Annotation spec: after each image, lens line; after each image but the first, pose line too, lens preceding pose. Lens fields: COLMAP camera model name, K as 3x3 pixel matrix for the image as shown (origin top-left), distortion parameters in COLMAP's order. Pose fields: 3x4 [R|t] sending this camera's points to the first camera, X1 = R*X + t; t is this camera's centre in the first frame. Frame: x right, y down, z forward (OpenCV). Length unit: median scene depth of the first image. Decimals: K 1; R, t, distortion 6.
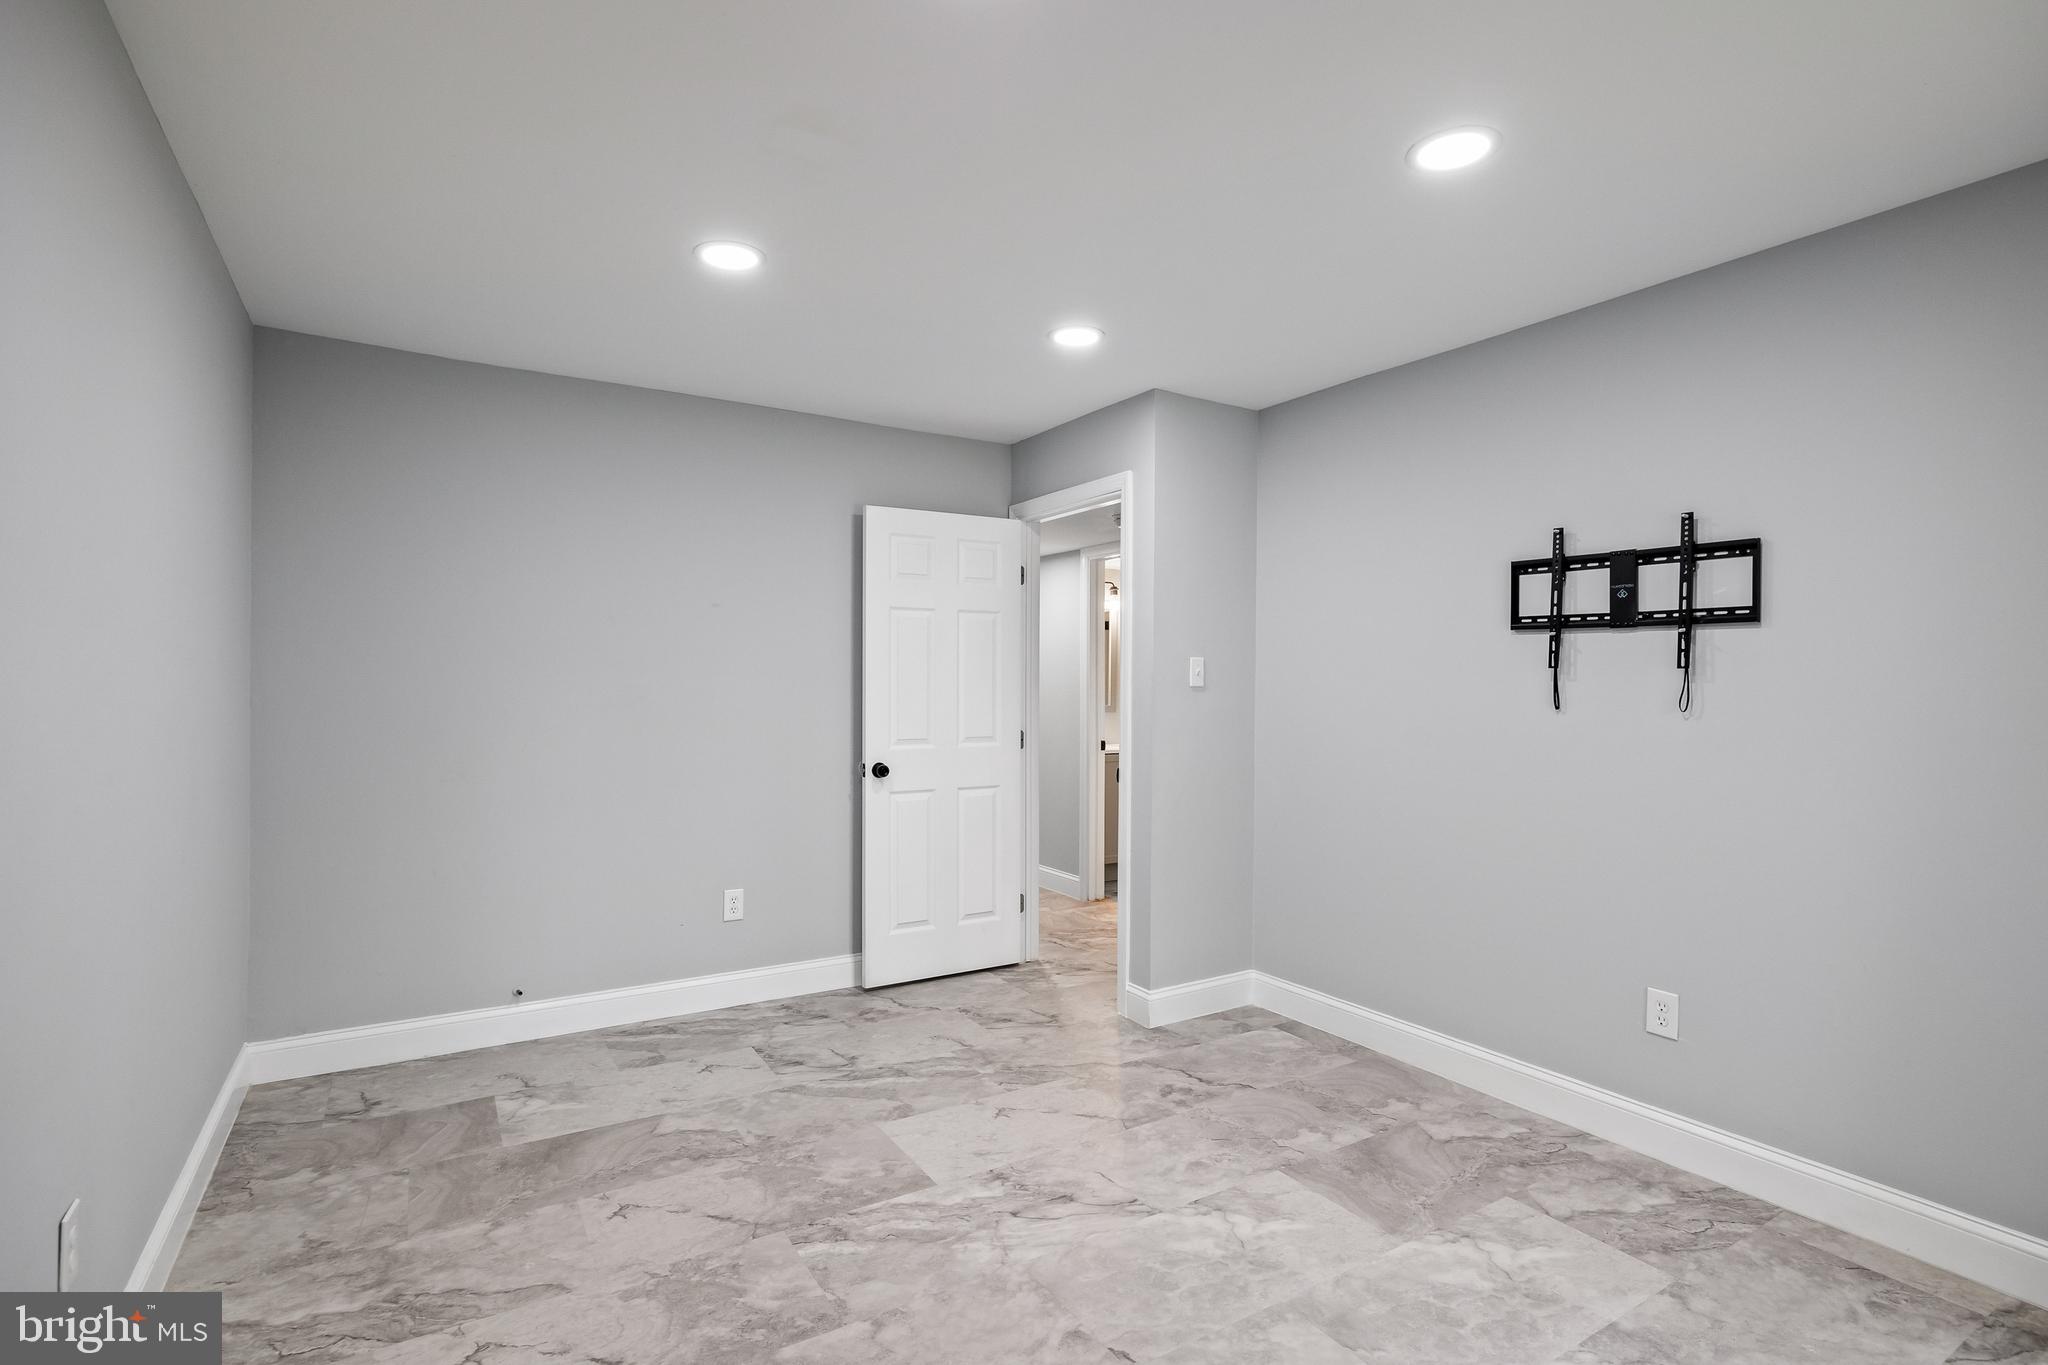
lens RADIAL K [[965.4, 0, 1013.5], [0, 965.4, 678.6], [0, 0, 1]] dist [0.000432, -0.000068]
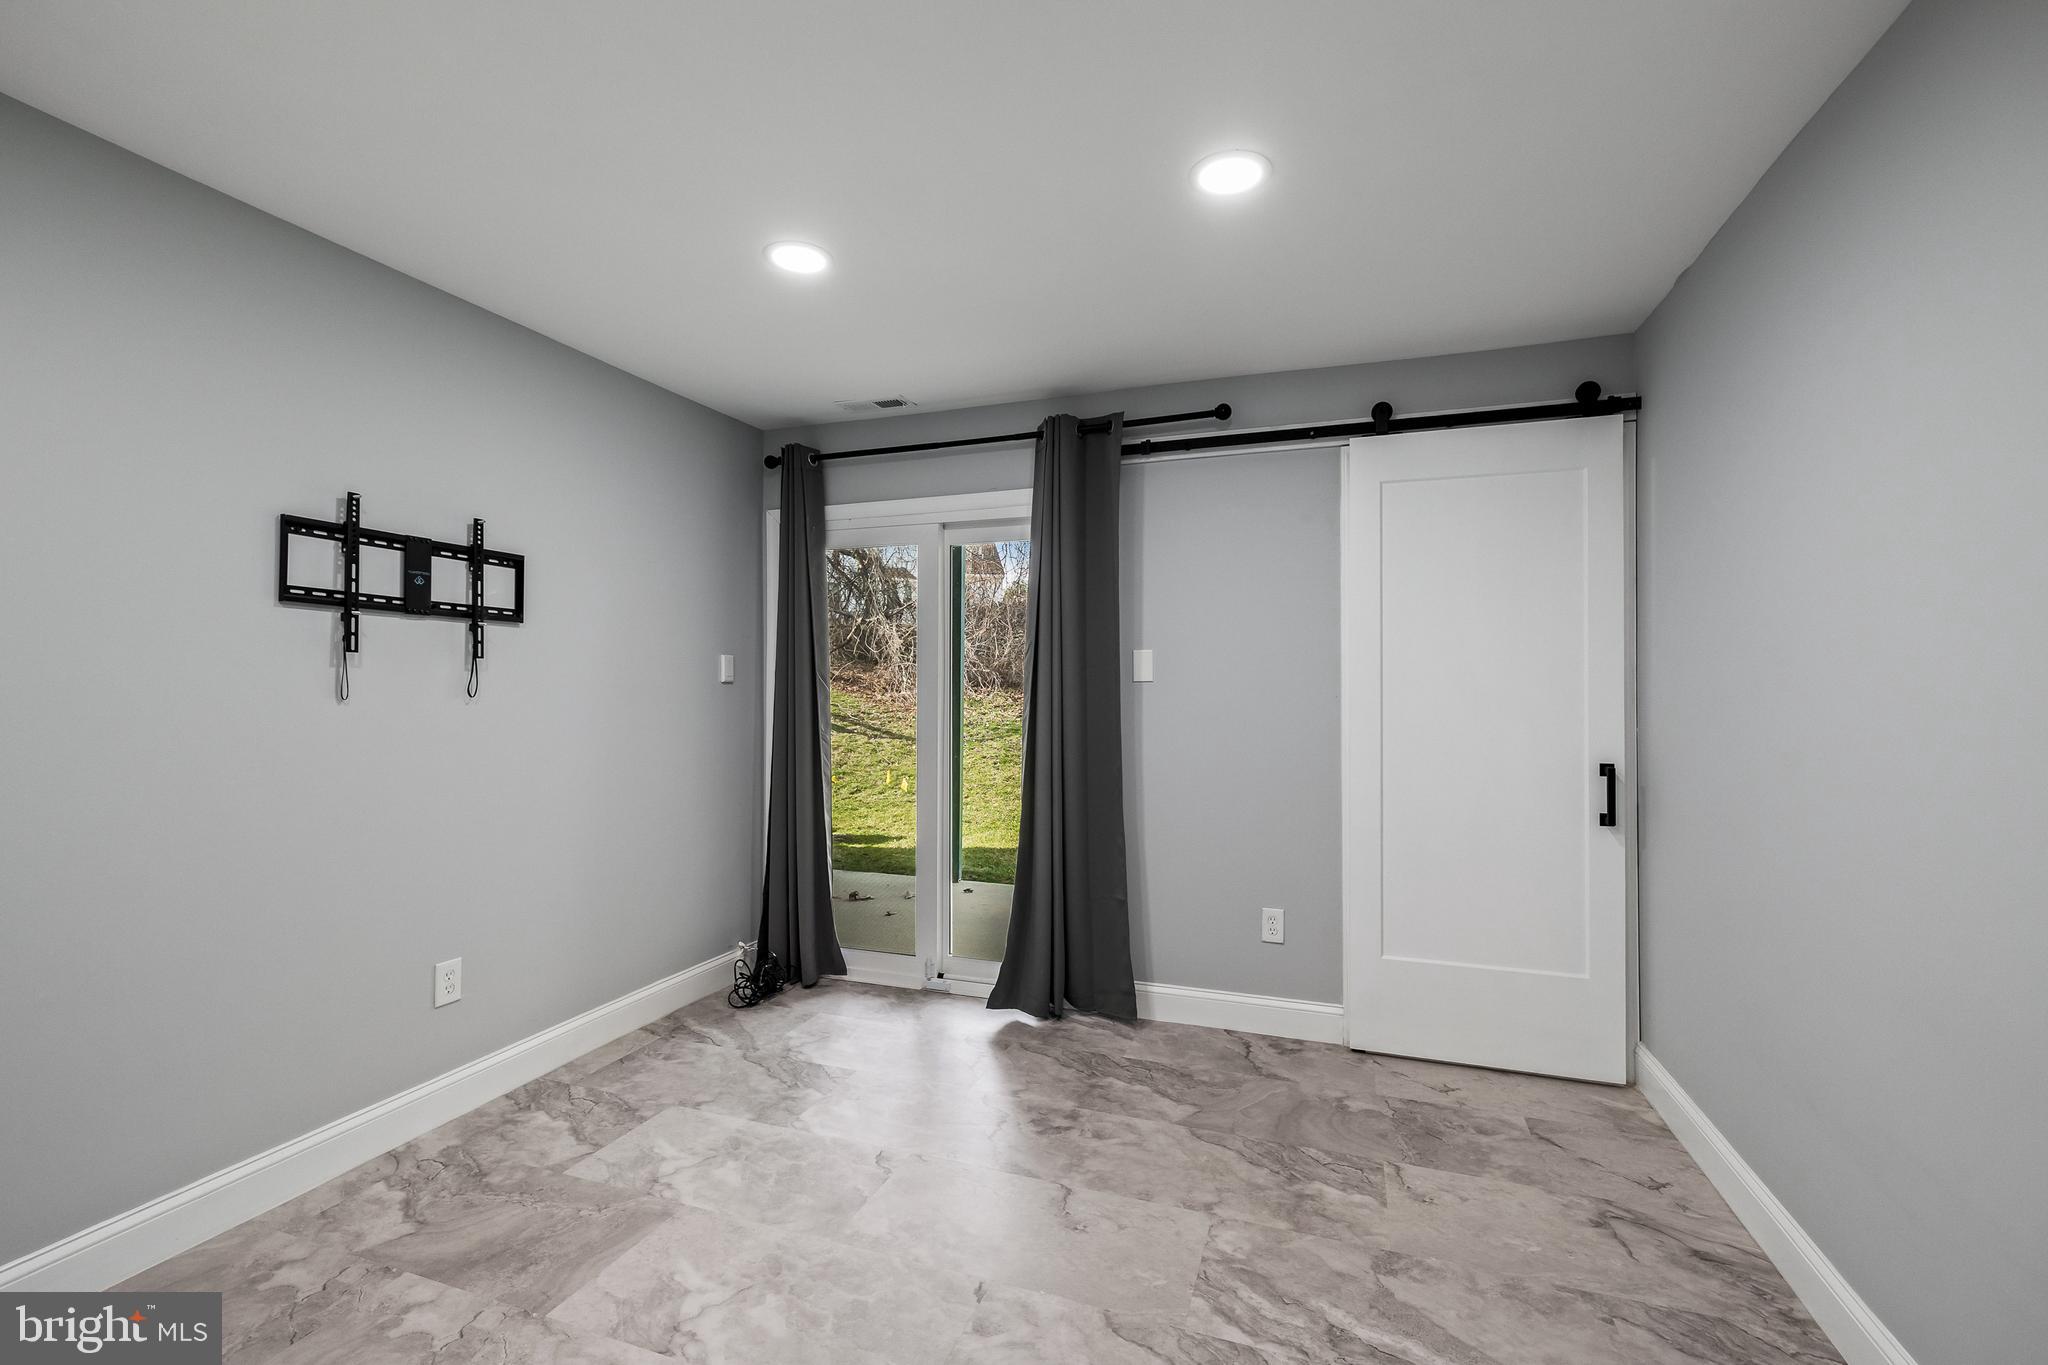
lens RADIAL K [[896.7, 0, 1024.0], [0, 896.7, 682.5], [0, 0, 1]] dist [-0.000103, -0.000005]
pose [[-0.632722, -0.001214, 0.774378, -0.504756], [-0.006333, 0.999973, -0.003607, 0.017109], [-0.774353, -0.007186, -0.632713, 1.166029]]
